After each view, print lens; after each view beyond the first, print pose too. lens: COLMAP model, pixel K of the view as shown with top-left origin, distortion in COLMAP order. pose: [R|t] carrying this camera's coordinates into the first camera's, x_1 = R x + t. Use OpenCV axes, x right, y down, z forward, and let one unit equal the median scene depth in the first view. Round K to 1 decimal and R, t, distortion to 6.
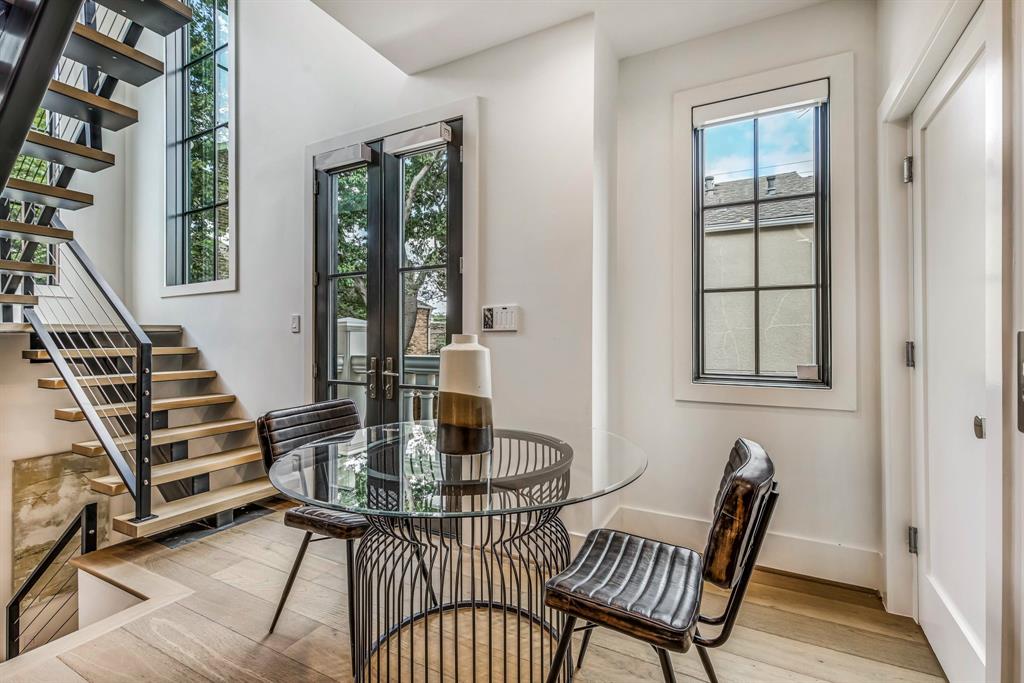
lens RADIAL K [[458.1, 0, 516.1], [0, 458.1, 334.6], [0, 0, 1]] dist [0.014343, -0.005069]
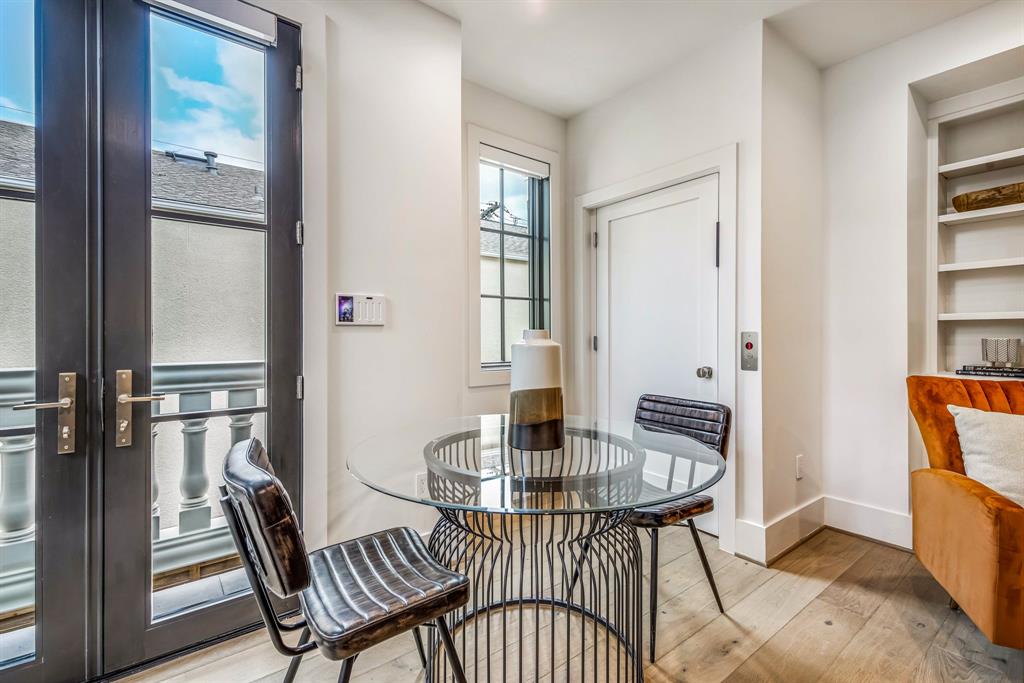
lens RADIAL K [[458.1, 0, 516.1], [0, 458.1, 334.6], [0, 0, 1]] dist [0.014343, -0.005069]
pose [[0.410490, 0.000789, 0.911865, -0.672323], [-0.005762, 0.999982, 0.001729, 0.005835], [-0.911847, -0.005964, 0.410488, 0.417803]]
